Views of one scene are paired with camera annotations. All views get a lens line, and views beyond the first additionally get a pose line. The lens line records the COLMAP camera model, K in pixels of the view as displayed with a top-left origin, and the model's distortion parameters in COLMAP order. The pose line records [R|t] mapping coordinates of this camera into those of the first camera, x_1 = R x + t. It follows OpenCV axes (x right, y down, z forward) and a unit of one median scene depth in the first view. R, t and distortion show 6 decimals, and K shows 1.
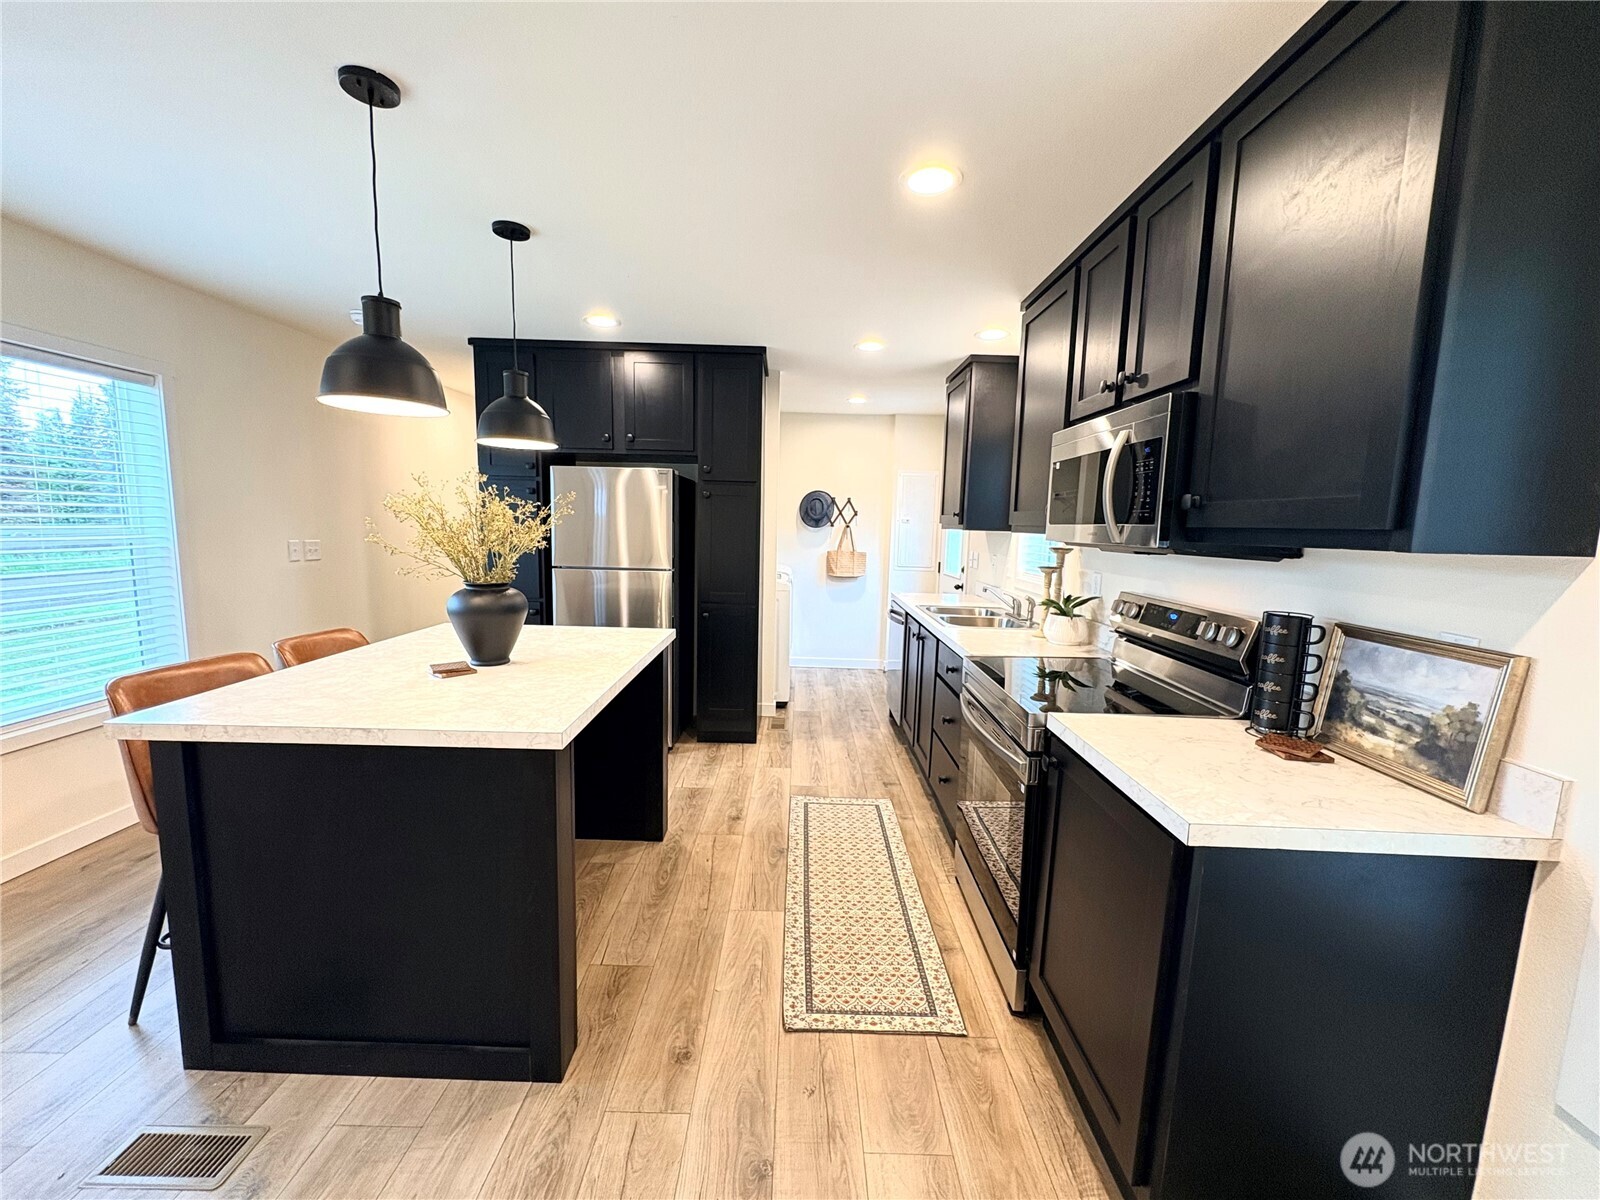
lens RADIAL K [[639.3, 0, 802.0], [0, 639.3, 601.4], [0, 0, 1]] dist [0.000248, -0.000048]
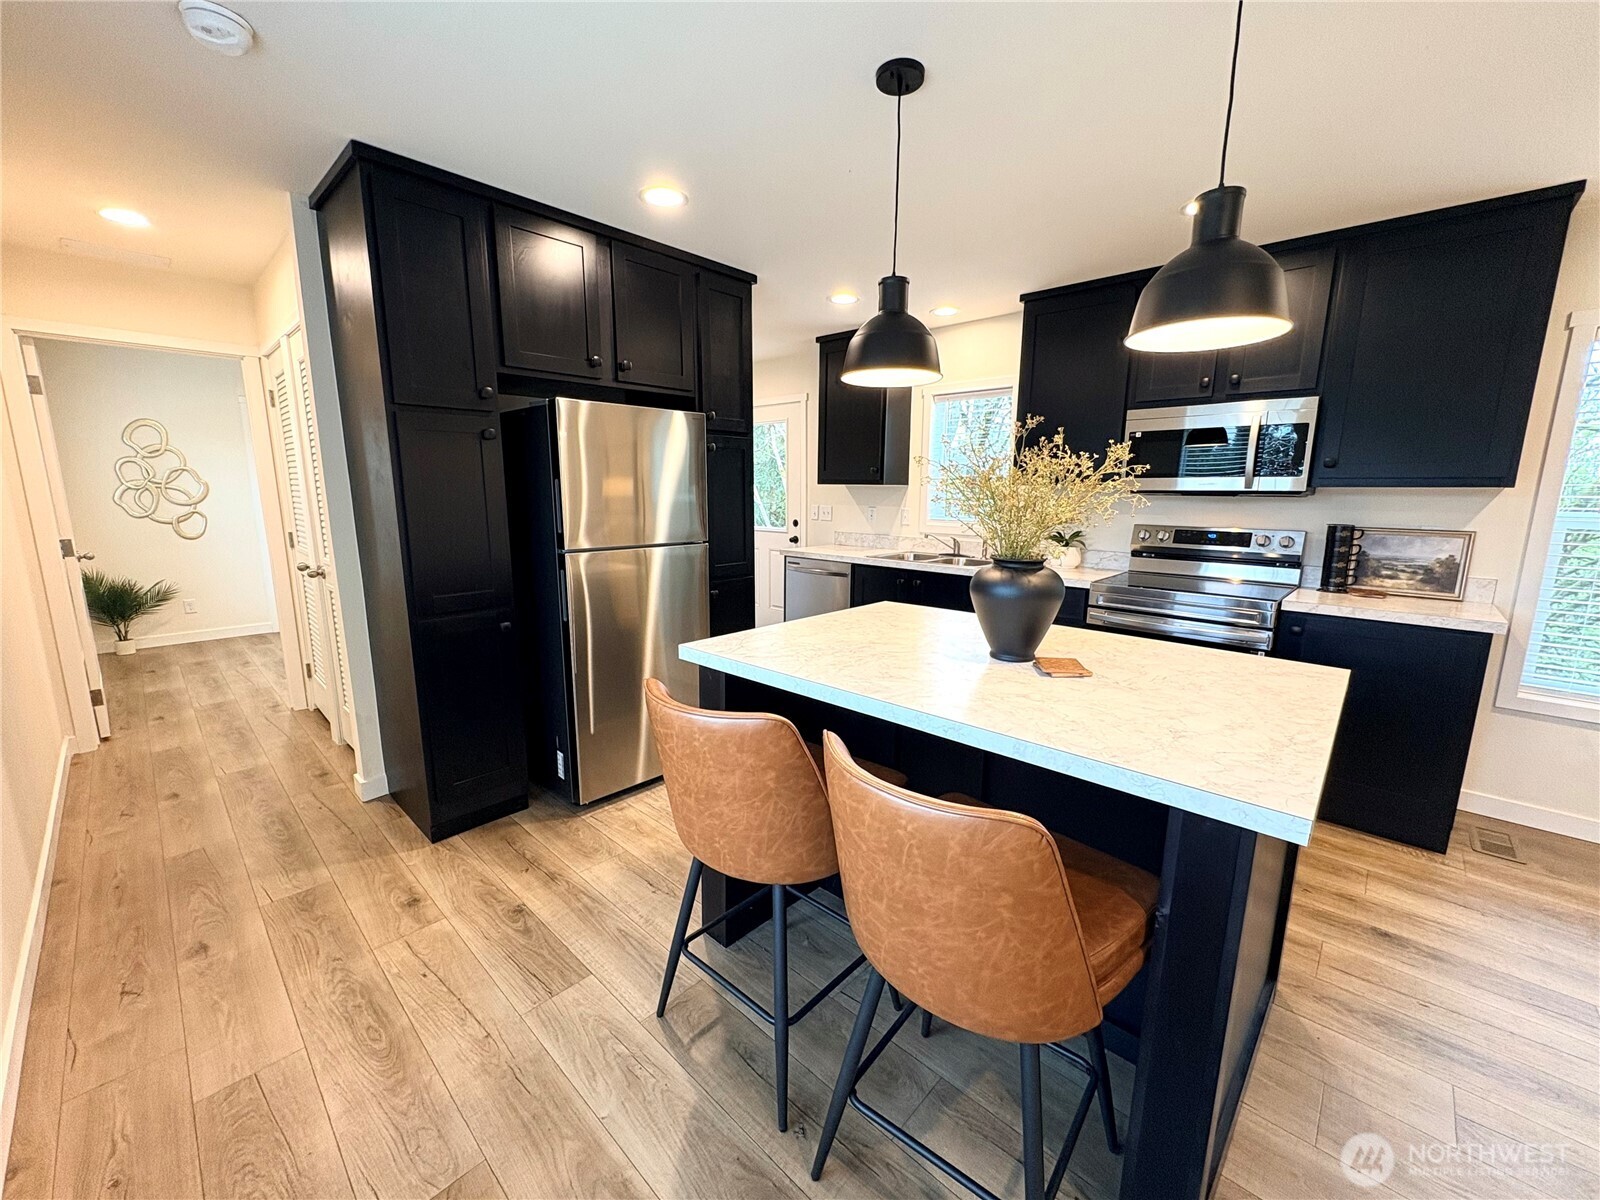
lens RADIAL K [[639.3, 0, 801.2], [0, 639.3, 601.7], [0, 0, 1]] dist [0.000248, -0.000048]
pose [[0.684663, -0.149340, 0.713396, -1.555465], [0.099952, 0.988775, 0.111060, -0.113848], [-0.721974, -0.004733, 0.691904, 0.791315]]
